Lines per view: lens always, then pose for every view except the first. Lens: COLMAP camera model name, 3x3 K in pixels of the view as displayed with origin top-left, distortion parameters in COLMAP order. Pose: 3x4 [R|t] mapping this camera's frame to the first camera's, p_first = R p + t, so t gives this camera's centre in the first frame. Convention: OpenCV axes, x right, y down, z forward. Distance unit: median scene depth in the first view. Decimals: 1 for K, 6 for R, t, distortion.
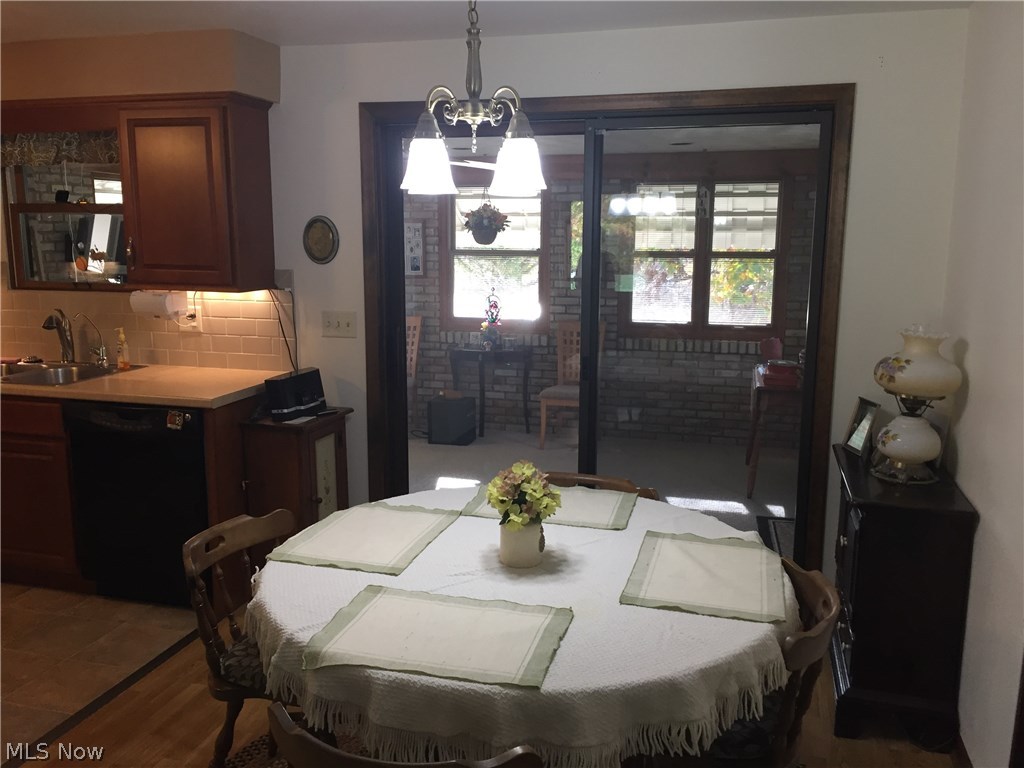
lens RADIAL K [[878.4, 0, 510.9], [0, 878.4, 384.7], [0, 0, 1]] dist [0.031968, -0.010260]
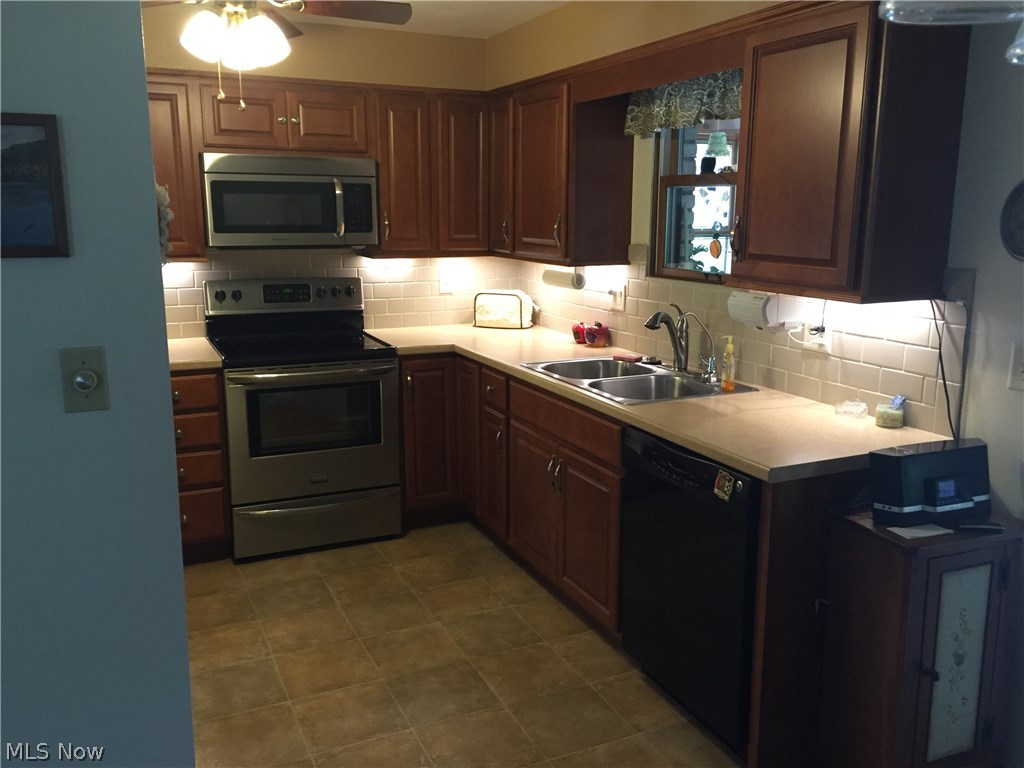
lens RADIAL K [[878.4, 0, 514.0], [0, 878.4, 383.1], [0, 0, 1]] dist [0.031968, -0.010260]
pose [[0.646693, 0.146910, -0.748469, 0.008394], [-0.131854, 0.988035, 0.080008, -0.061366], [0.751267, 0.046948, 0.658326, 0.374664]]
